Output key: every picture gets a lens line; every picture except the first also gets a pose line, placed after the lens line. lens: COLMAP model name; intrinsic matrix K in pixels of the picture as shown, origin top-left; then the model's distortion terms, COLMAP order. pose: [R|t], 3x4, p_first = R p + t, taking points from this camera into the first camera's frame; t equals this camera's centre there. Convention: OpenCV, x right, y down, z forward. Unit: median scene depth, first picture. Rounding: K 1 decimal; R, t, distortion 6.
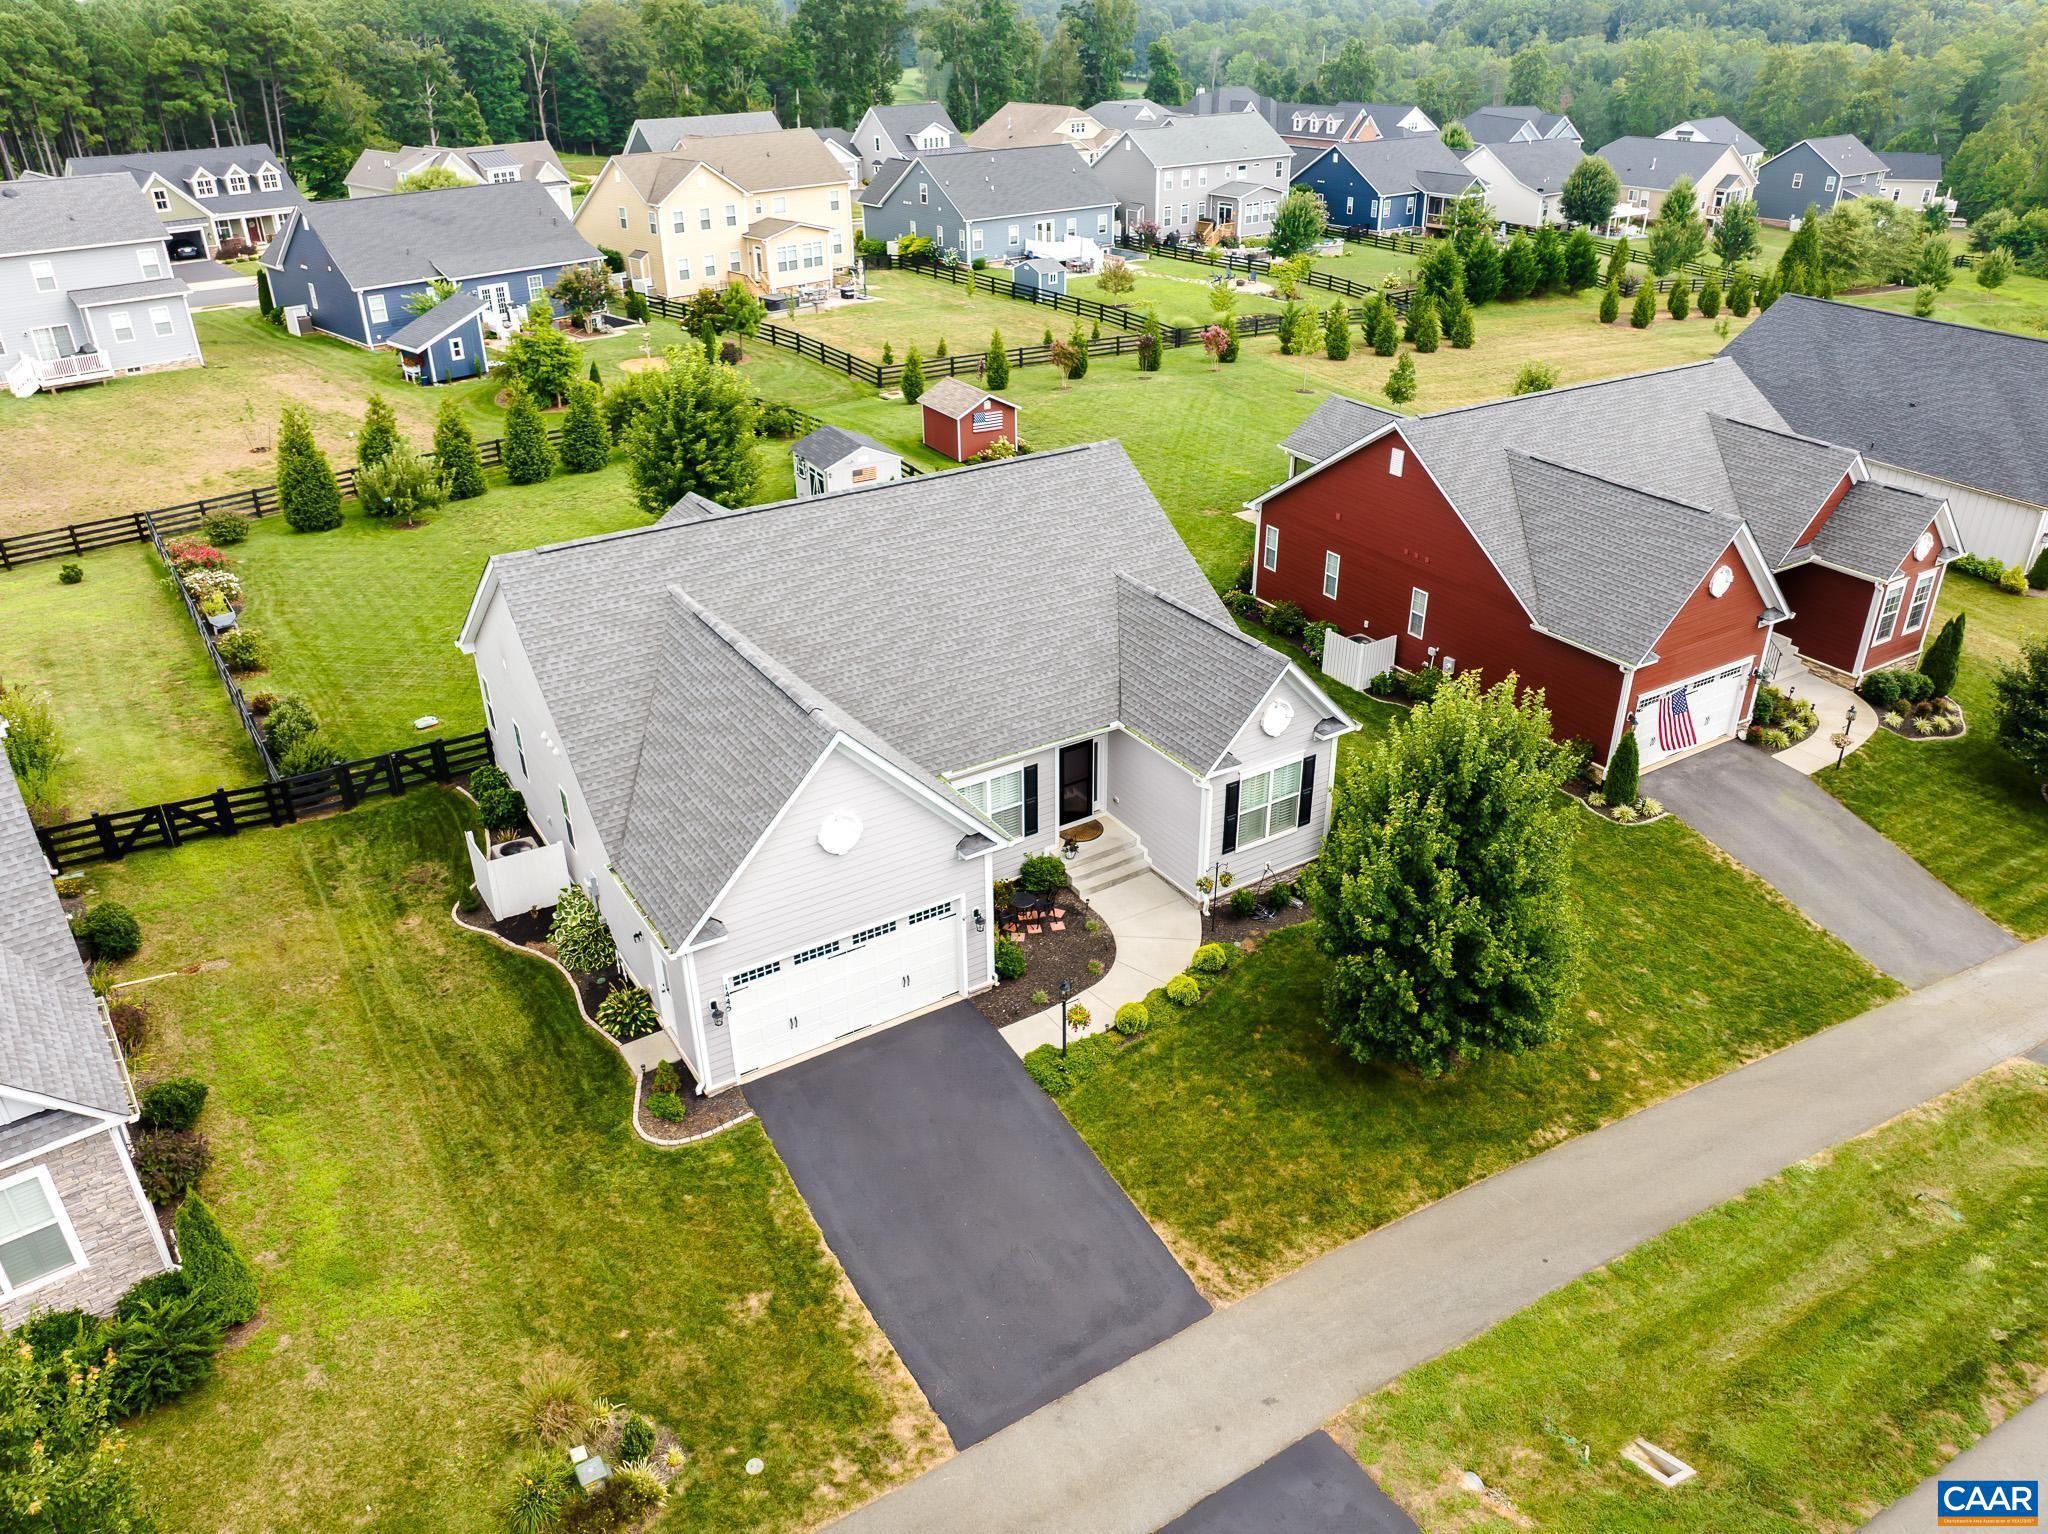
lens RADIAL K [[1438.6, 0, 1036.7], [0, 1438.6, 770.4], [0, 0, 1]] dist [-0.039385, 0.006246]
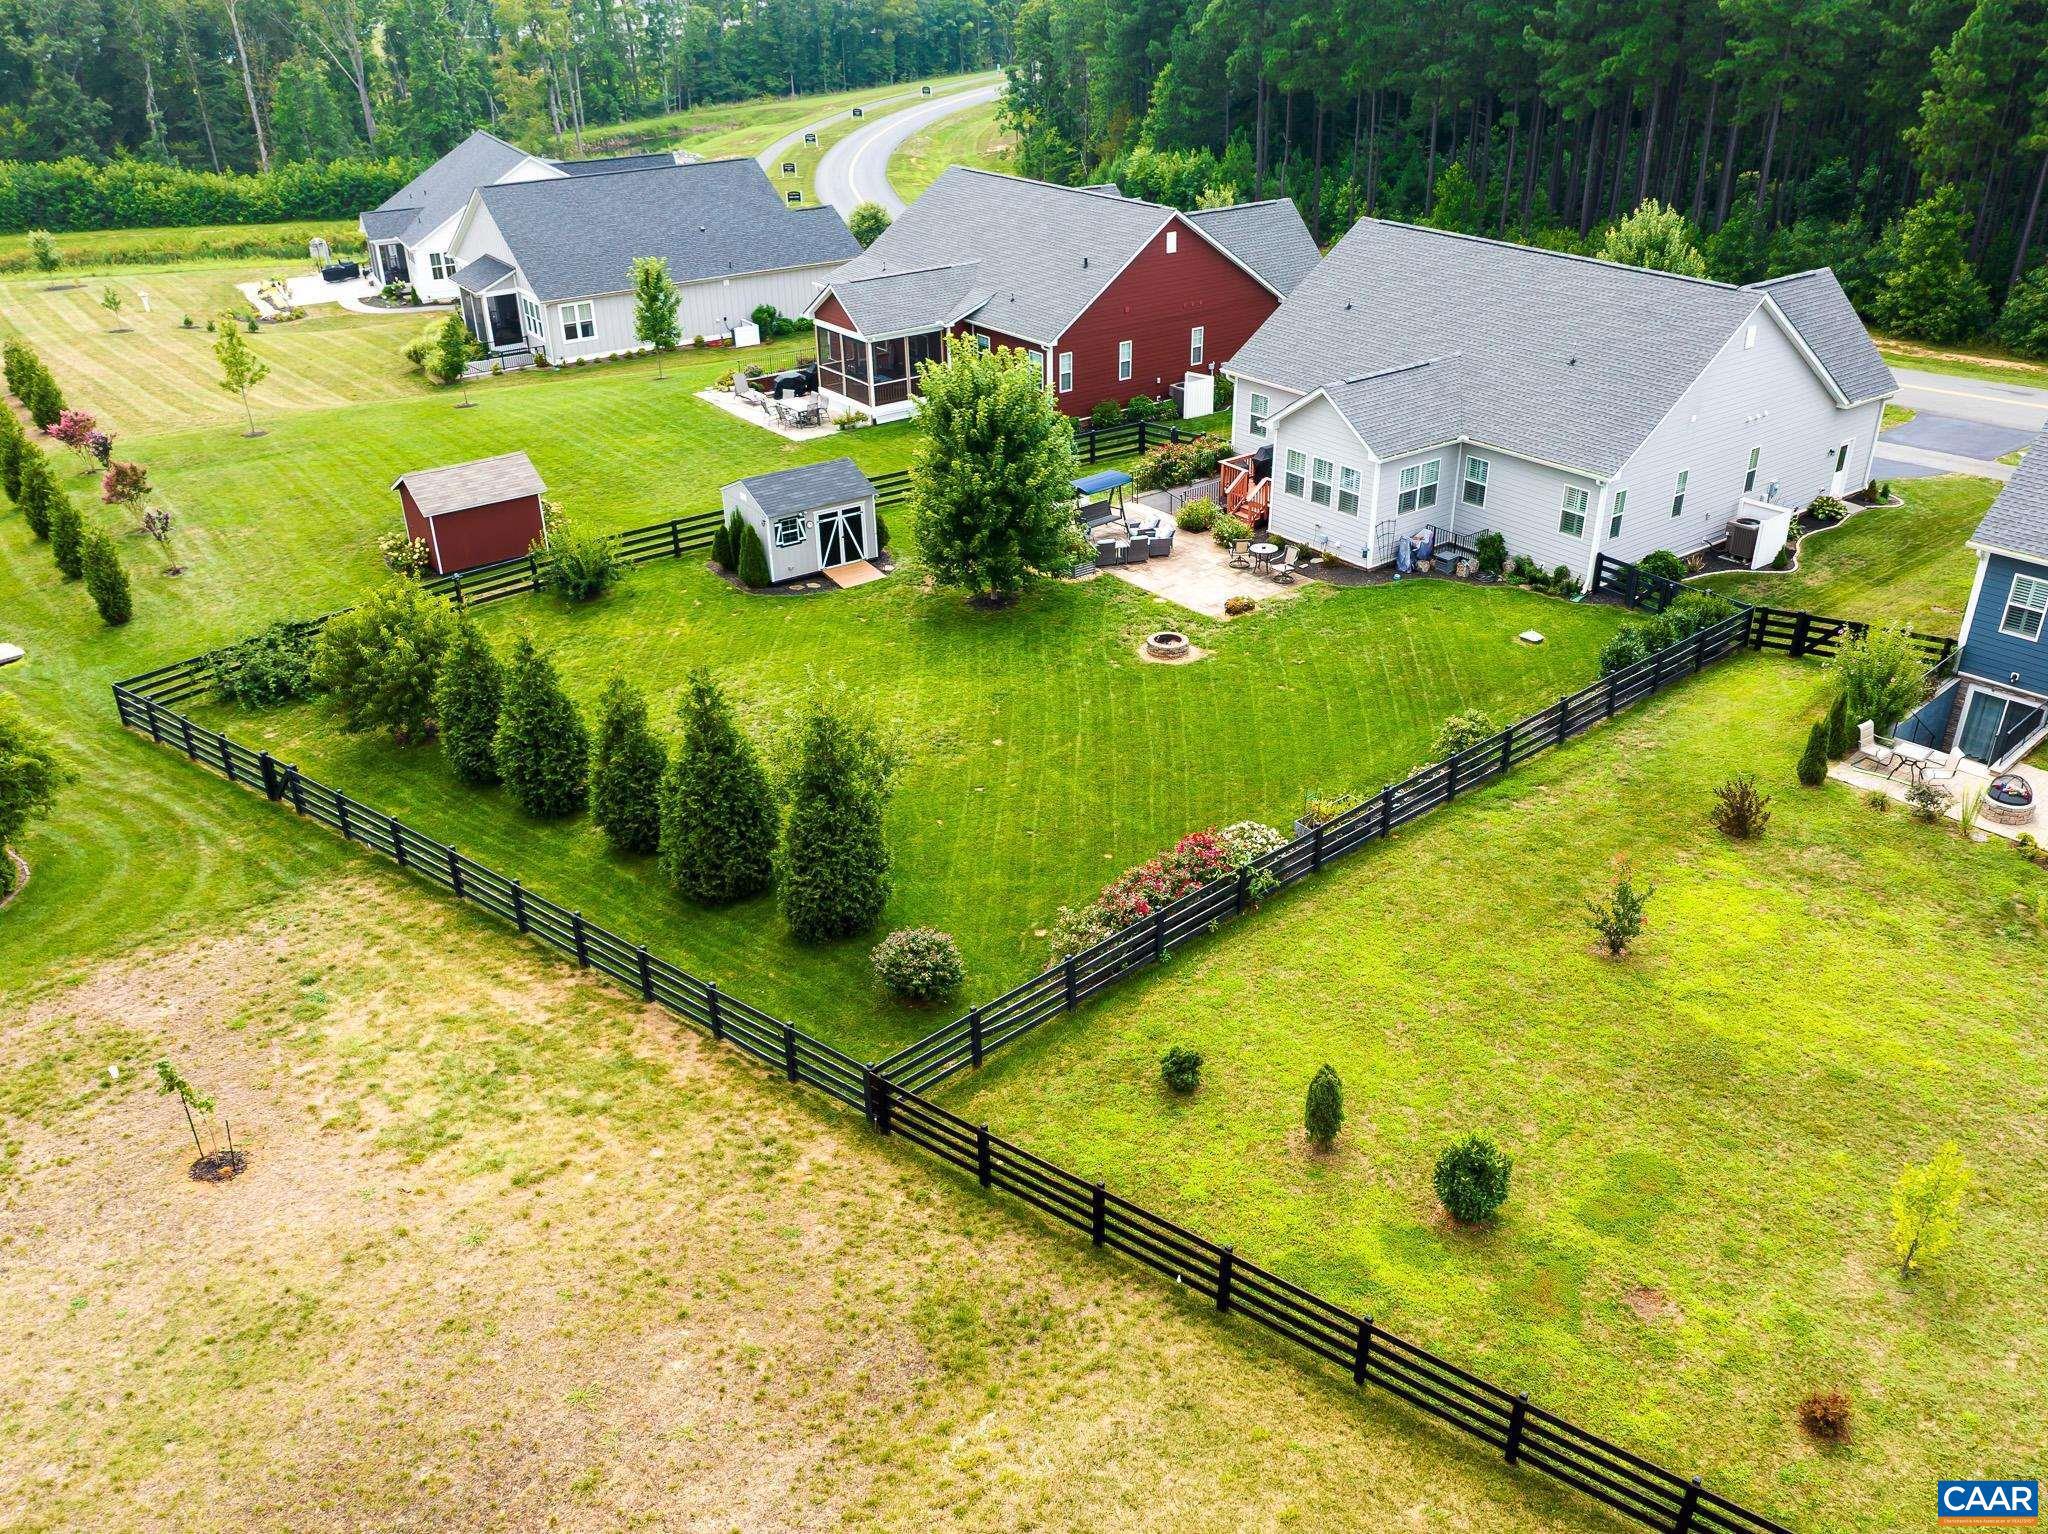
lens RADIAL K [[1688.7, 0, 1041.7], [0, 1688.7, 882.1], [0, 0, 1]] dist [-0.046584, 0.019657]
pose [[-0.088426, -0.503982, 0.859176, -1.817183], [0.485470, 0.731369, 0.478976, -0.770452], [-0.869770, 0.459458, 0.179996, 1.437484]]
